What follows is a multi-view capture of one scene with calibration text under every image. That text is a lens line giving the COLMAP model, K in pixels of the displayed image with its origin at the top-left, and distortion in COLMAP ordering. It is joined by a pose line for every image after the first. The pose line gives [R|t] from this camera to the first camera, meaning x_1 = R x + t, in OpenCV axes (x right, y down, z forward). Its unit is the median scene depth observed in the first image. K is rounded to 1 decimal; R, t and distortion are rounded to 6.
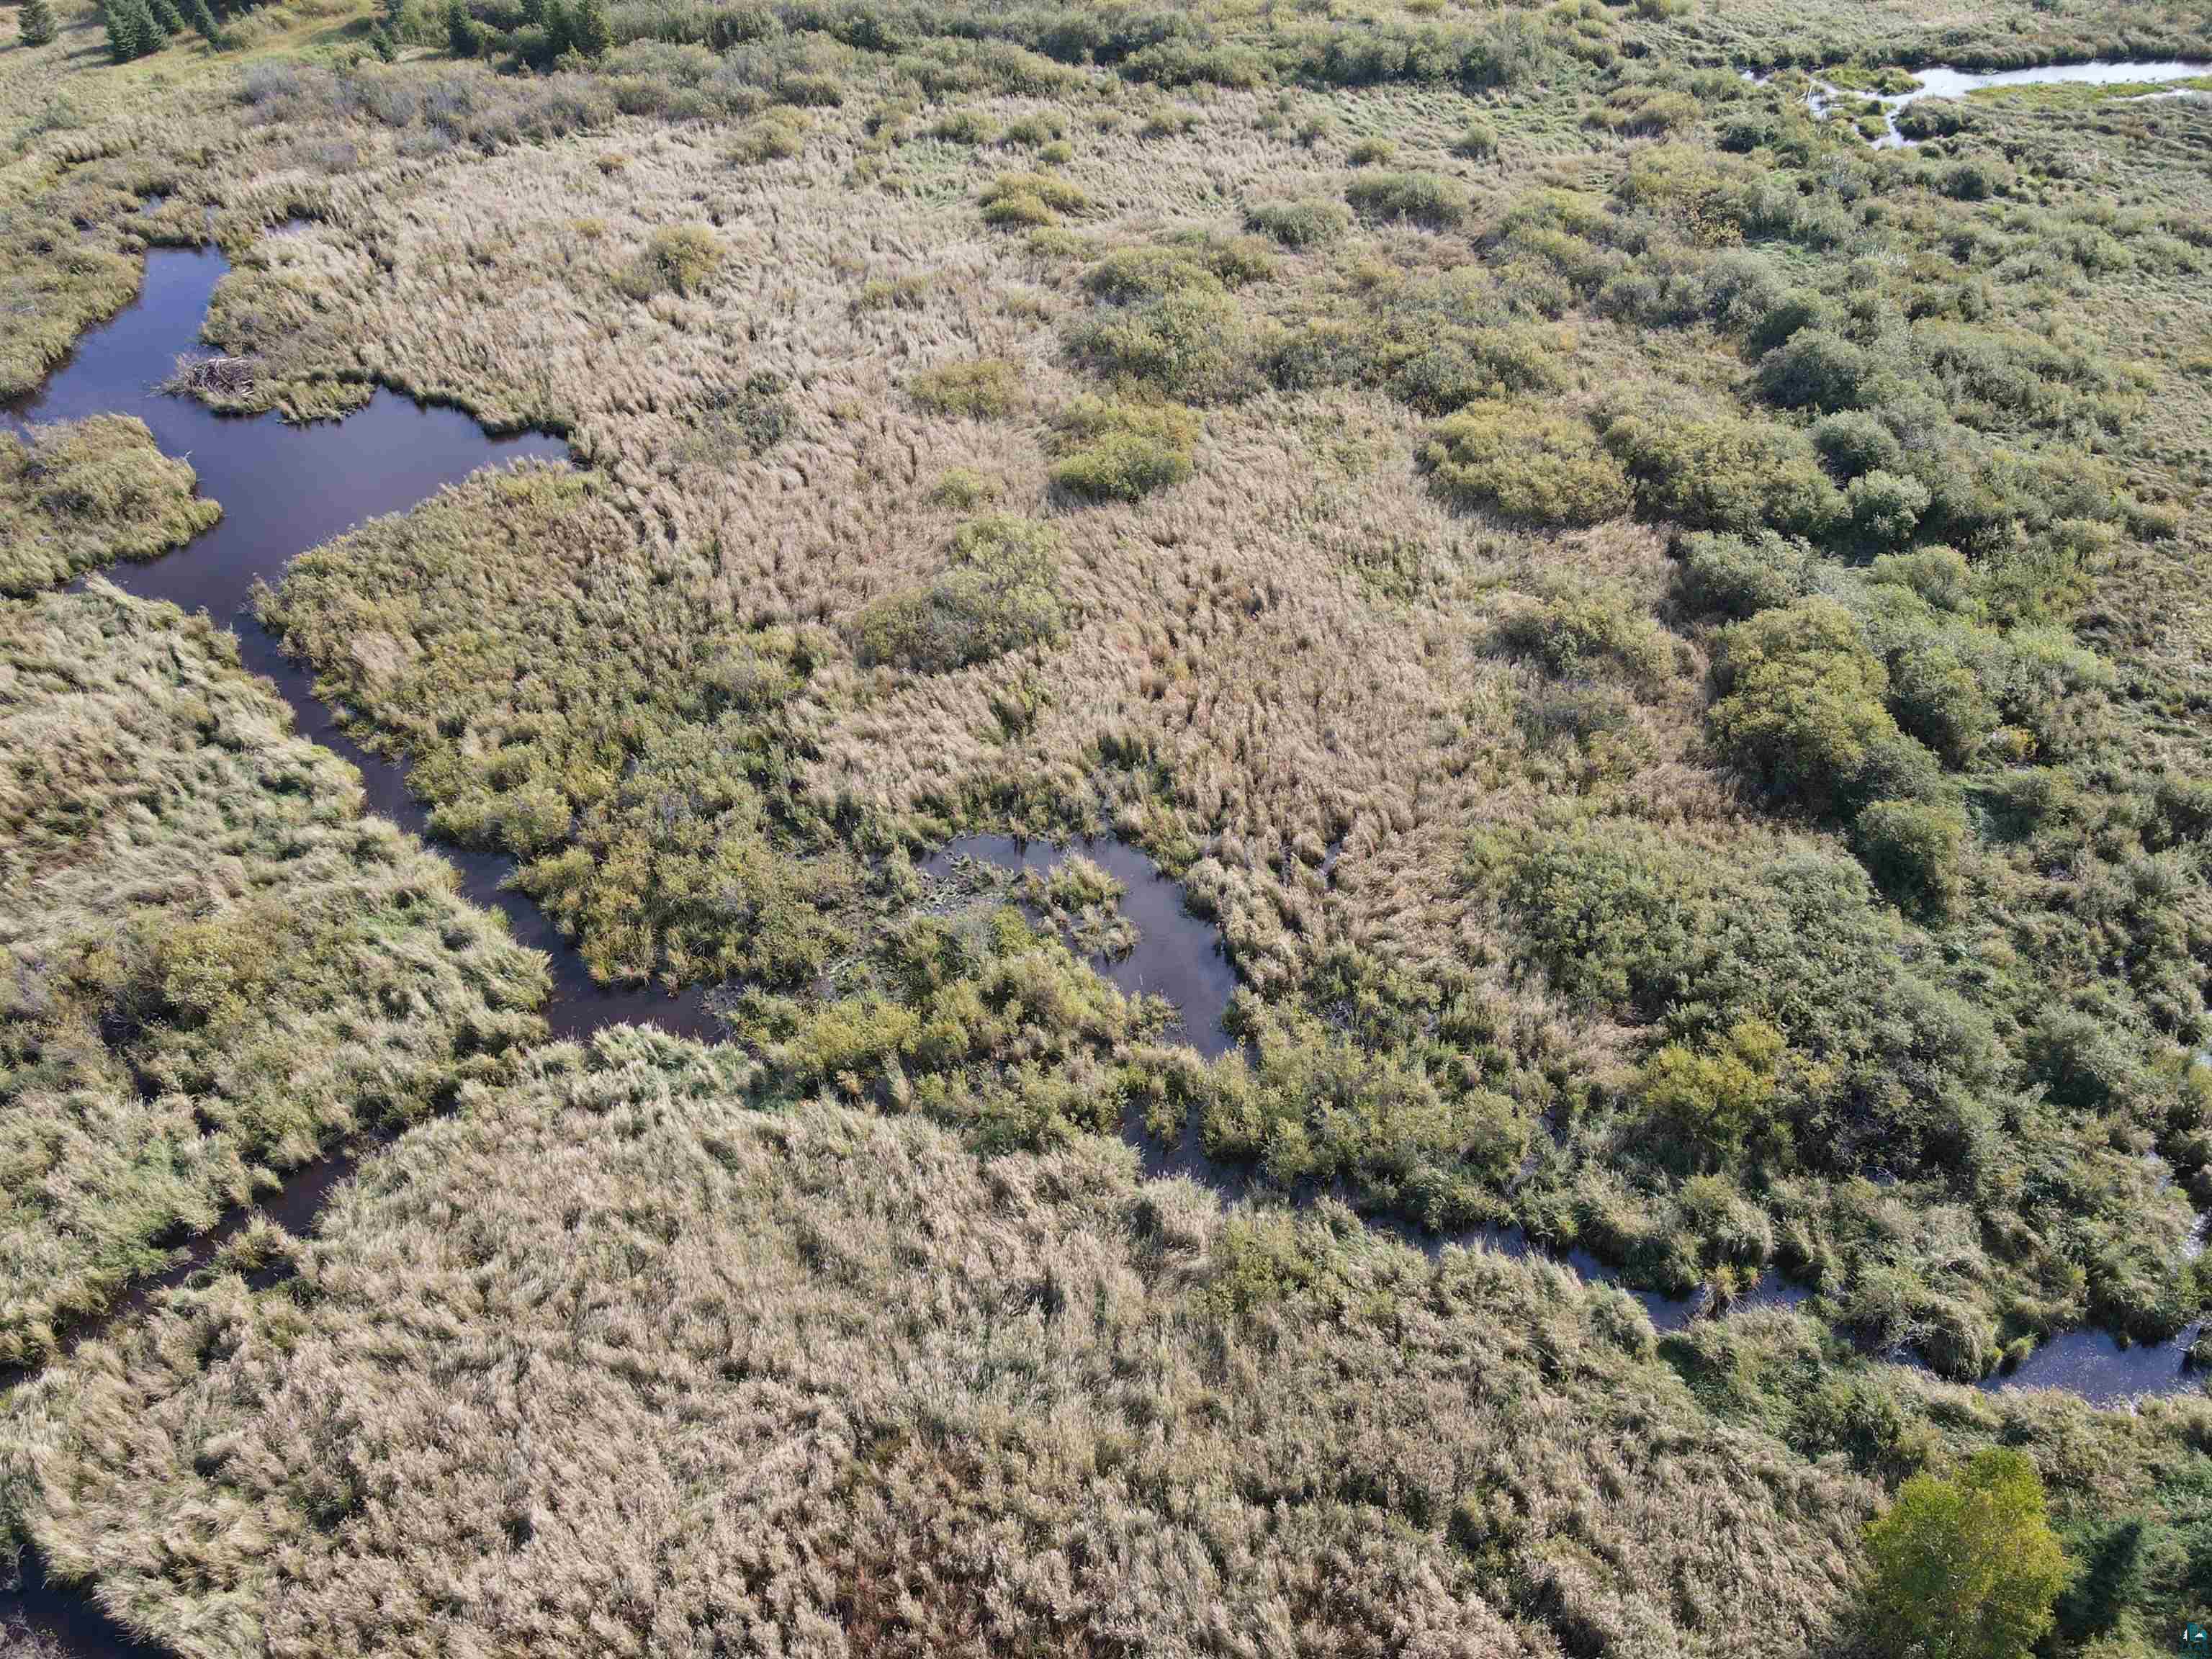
lens RADIAL K [[1615.4, 0, 1104.7], [0, 1615.4, 829.6], [0, 0, 1]] dist [0.005386, 0.021808]
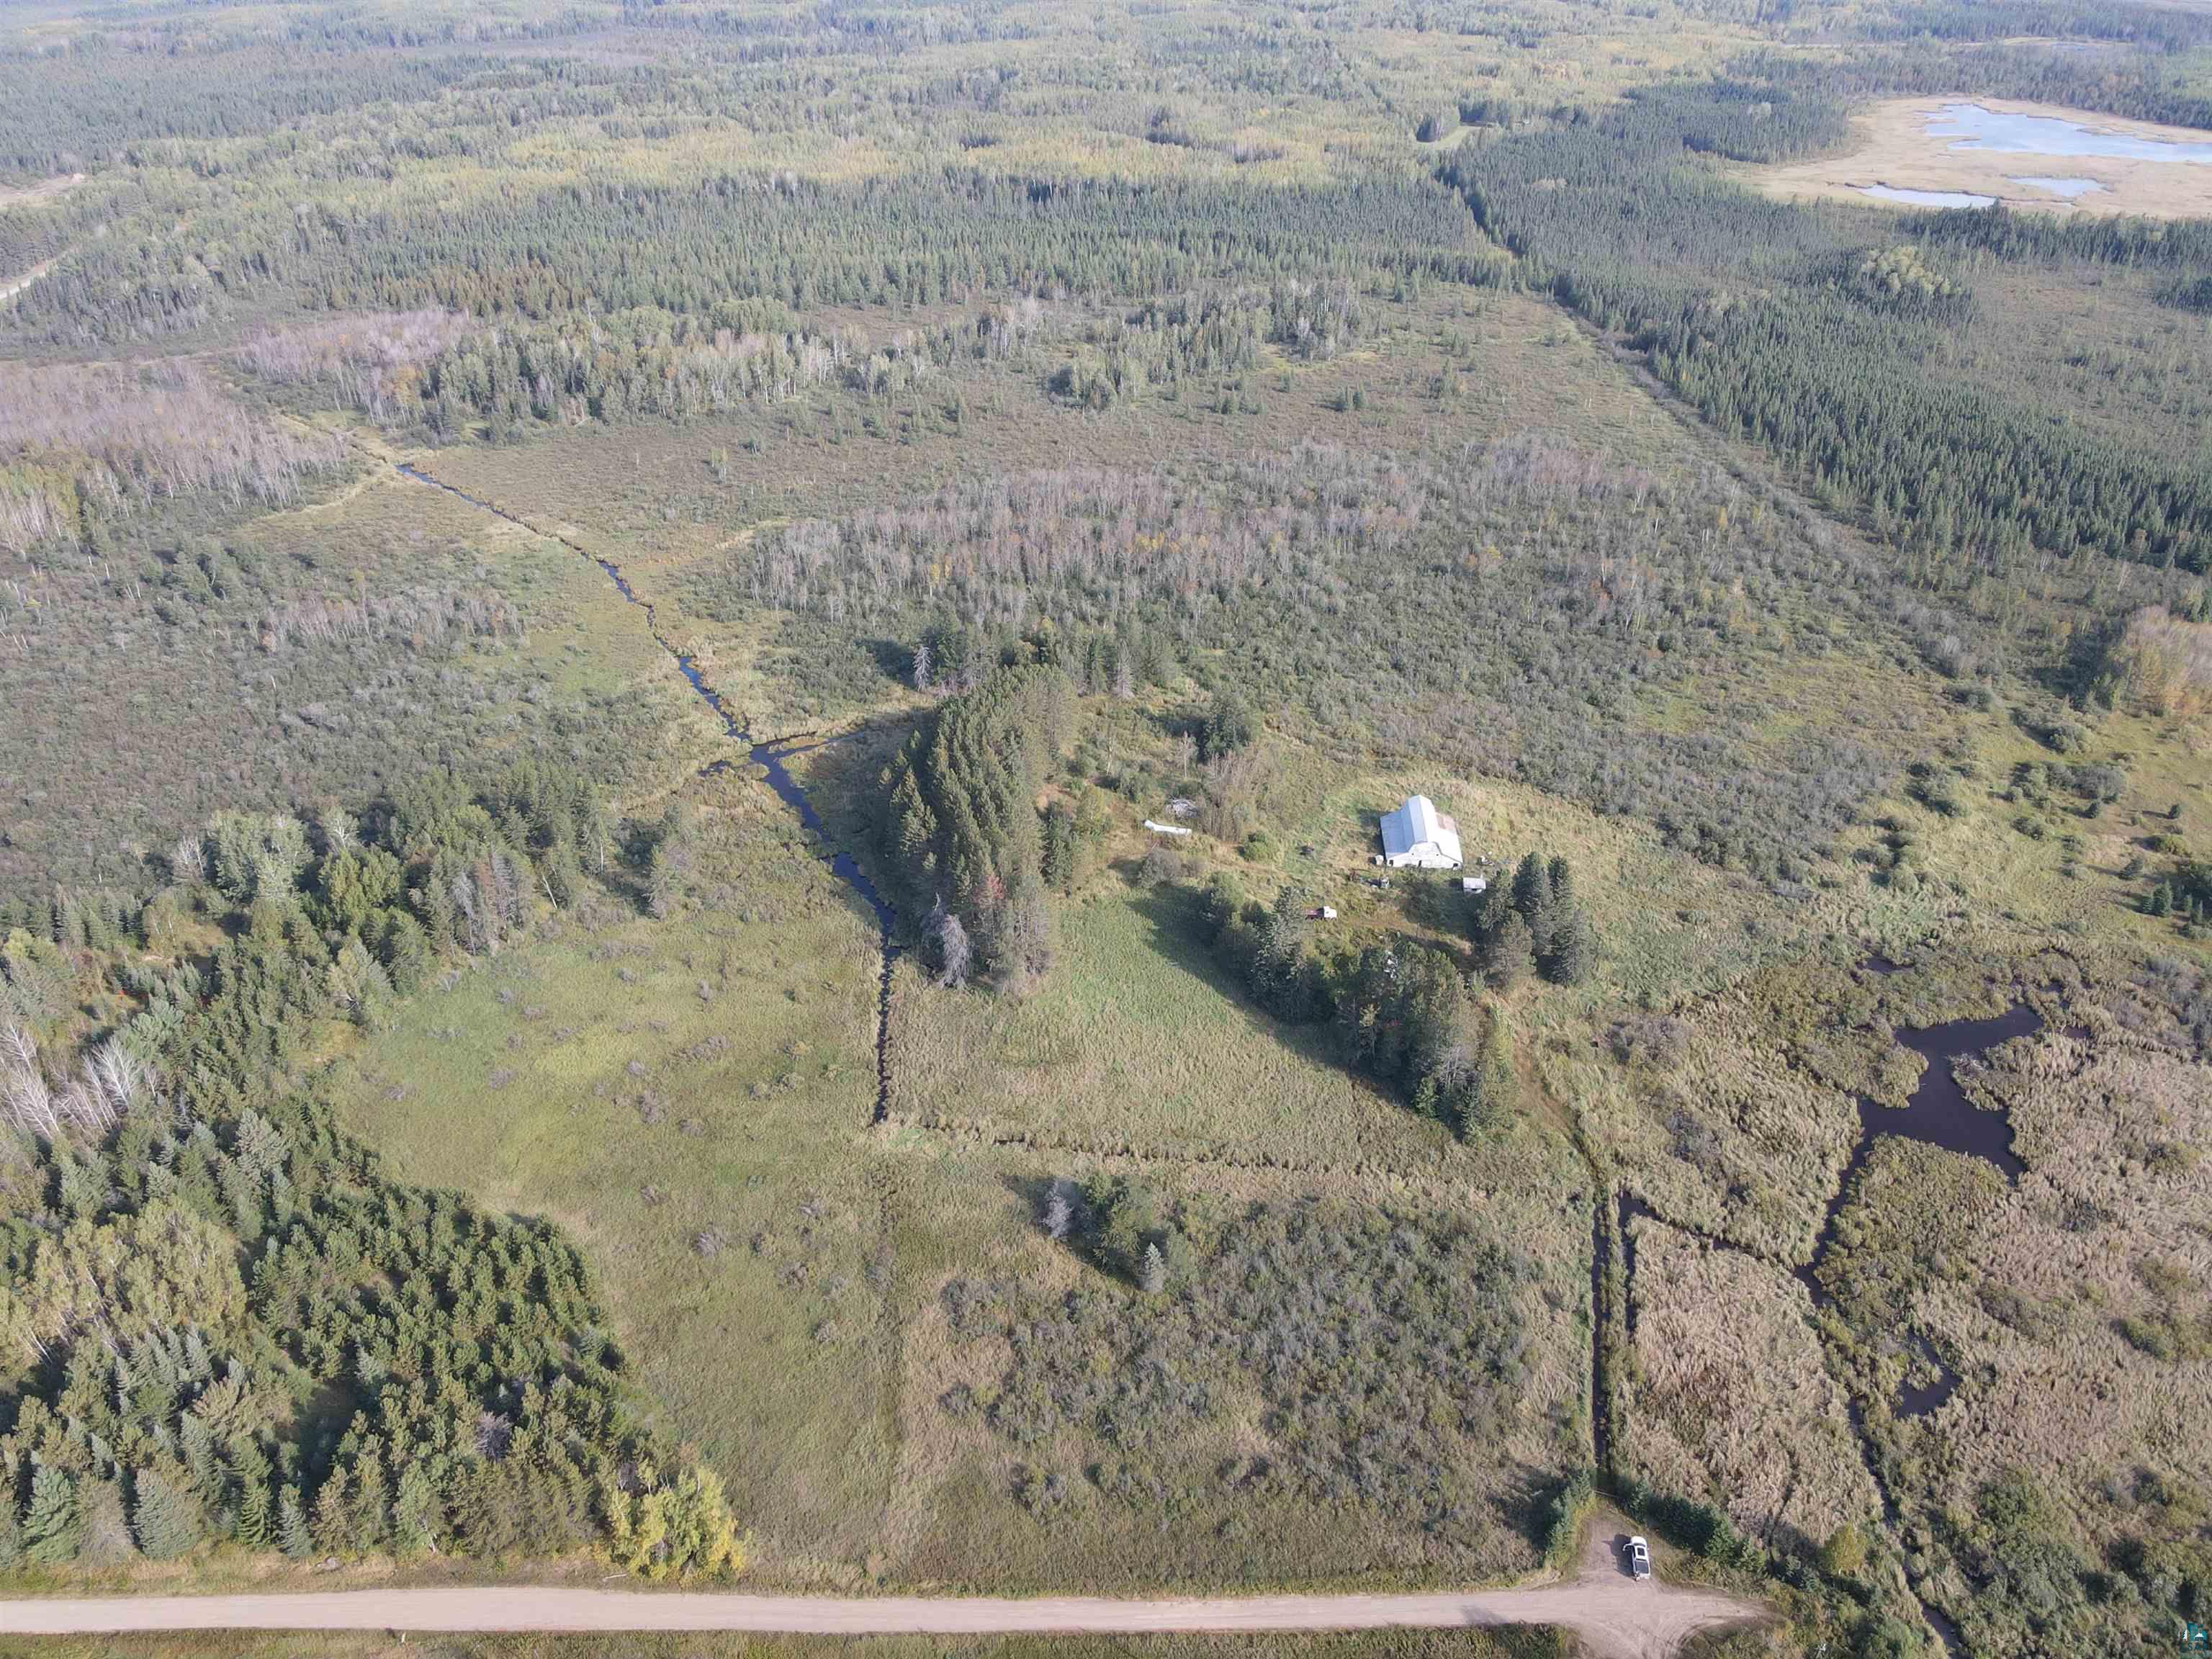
lens RADIAL K [[1615.4, 0, 1090.8], [0, 1615.4, 817.3], [0, 0, 1]] dist [0.005386, 0.021808]
pose [[0.203422, 0.518687, -0.830412, 1.719647], [-0.652190, 0.704371, 0.280196, -0.549038], [0.730252, 0.484588, 0.481567, -2.279299]]
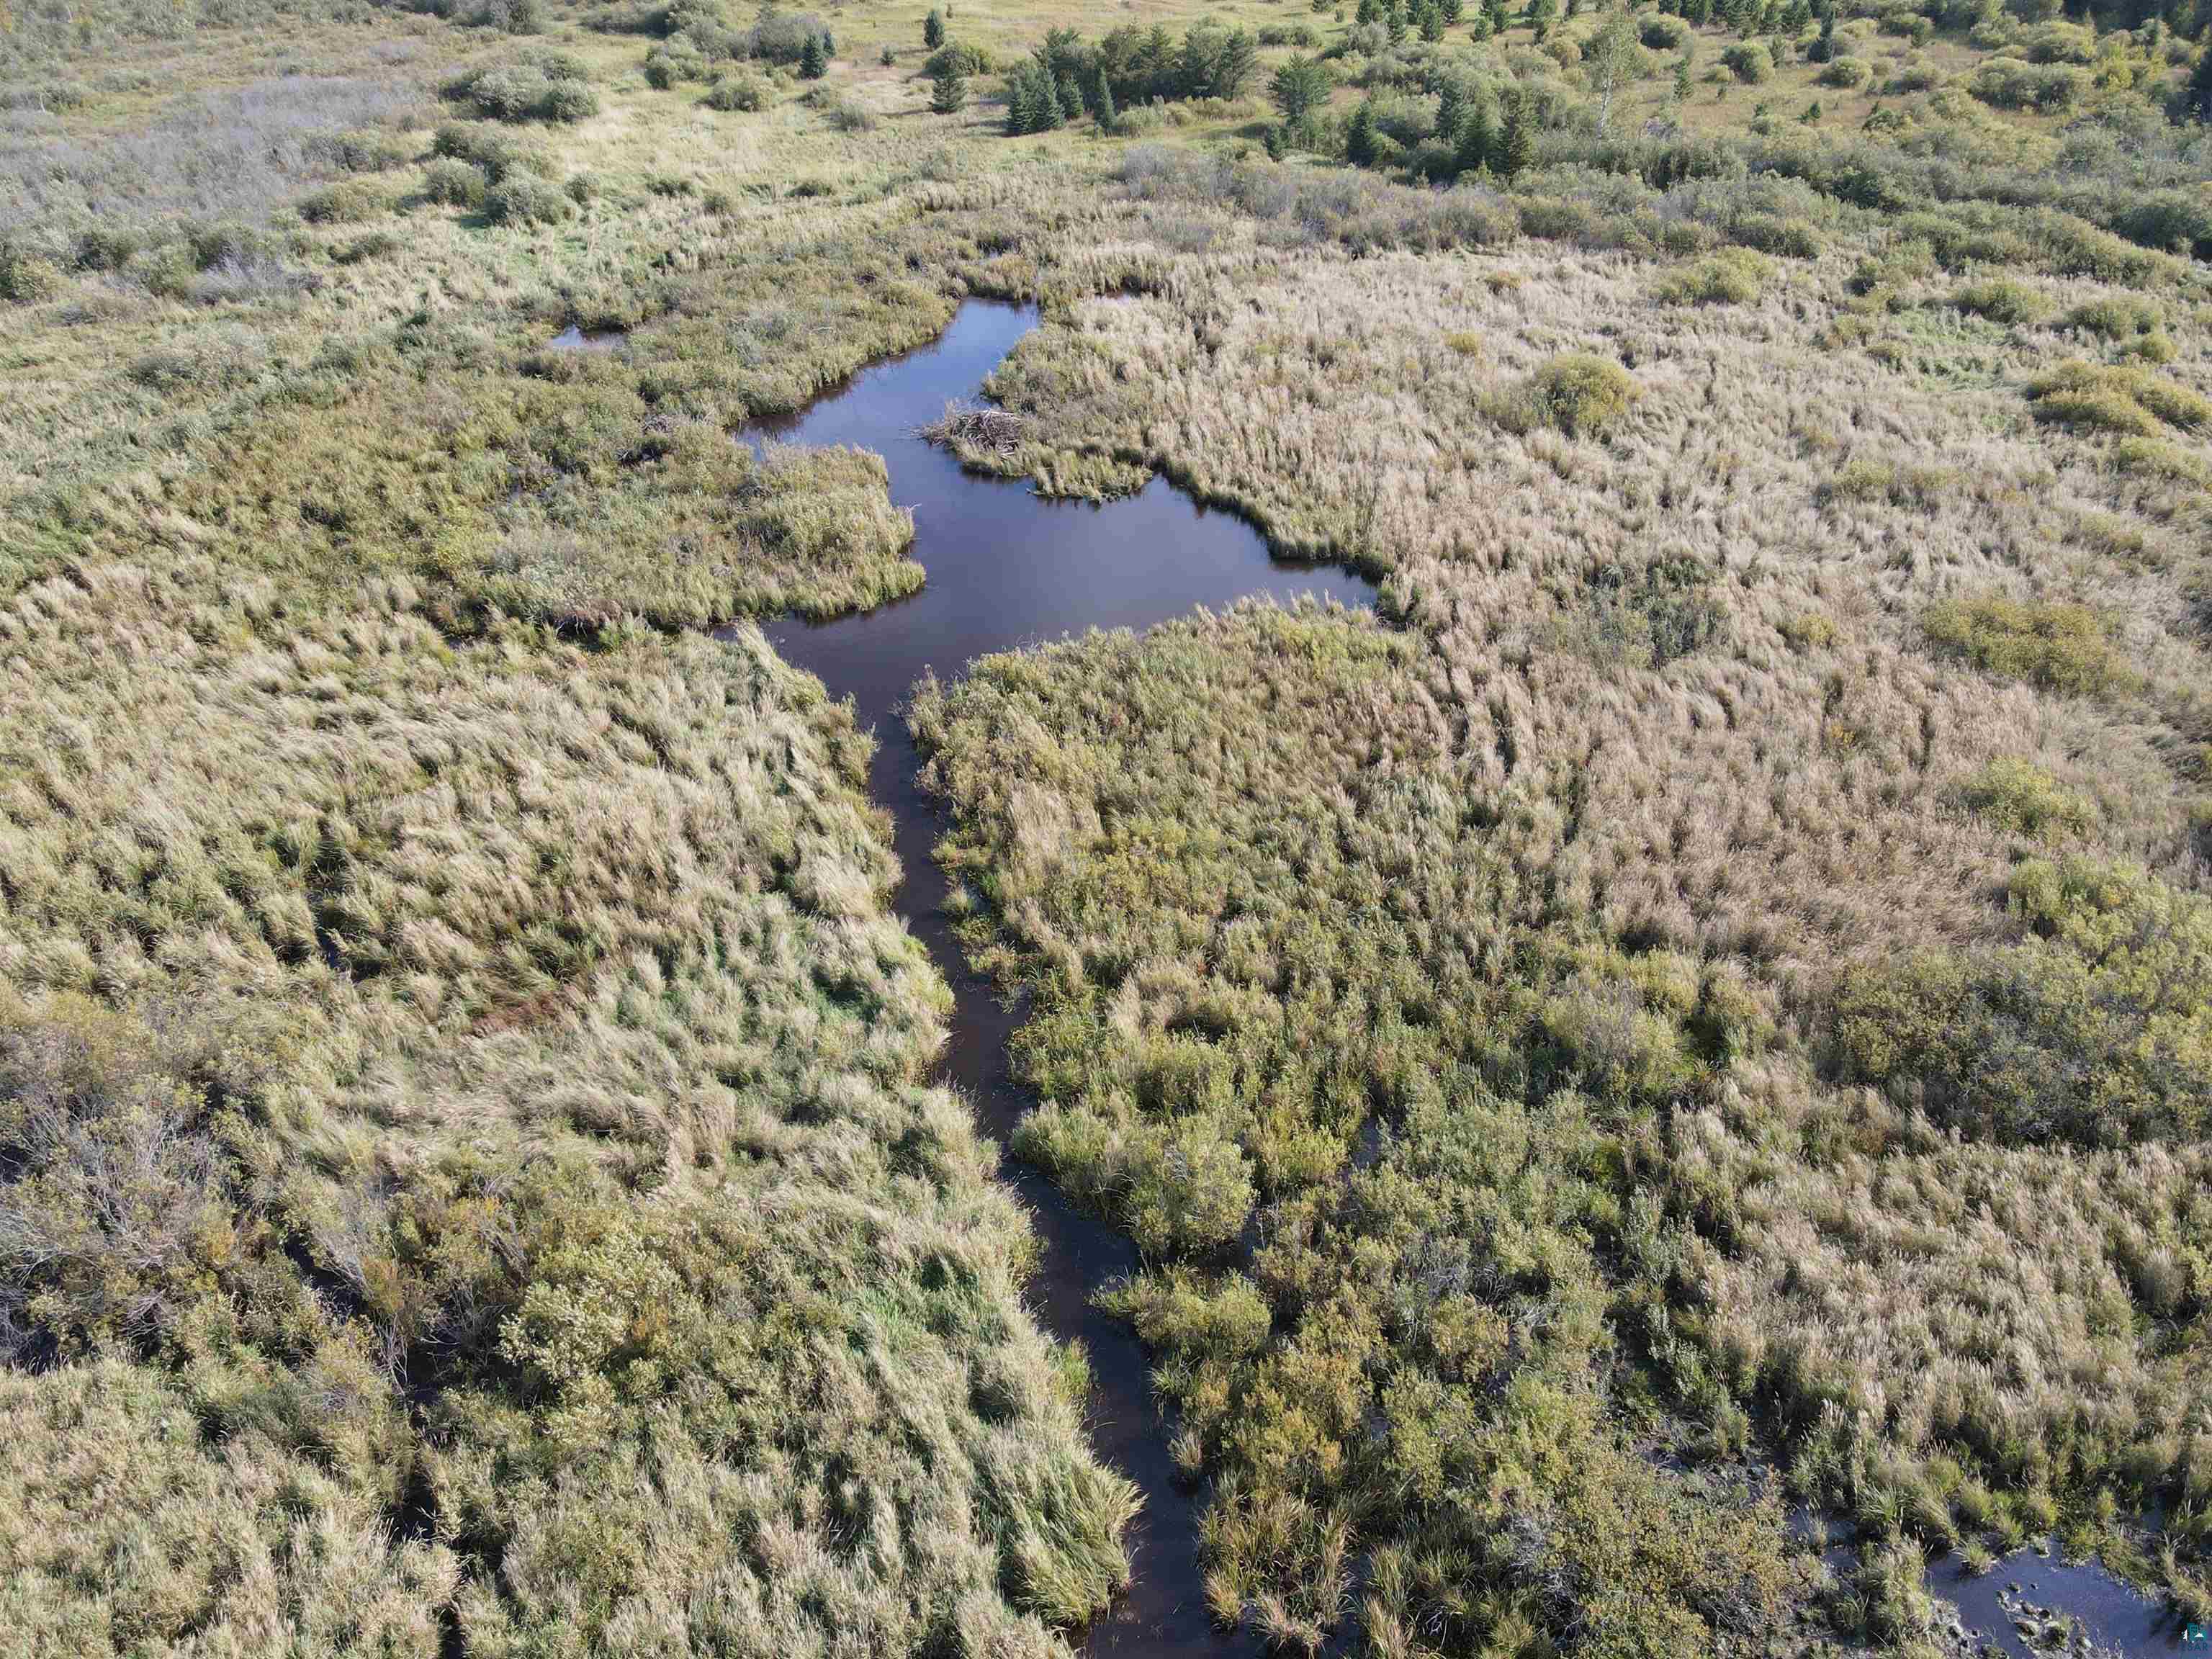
lens RADIAL K [[1615.4, 0, 1098.8], [0, 1615.4, 838.1], [0, 0, 1]] dist [0.005386, 0.021808]
pose [[0.888646, 0.260876, -0.377163, -0.202204], [-0.306614, 0.949569, -0.065627, -0.074597], [0.341022, 0.173963, 0.923819, 0.455474]]
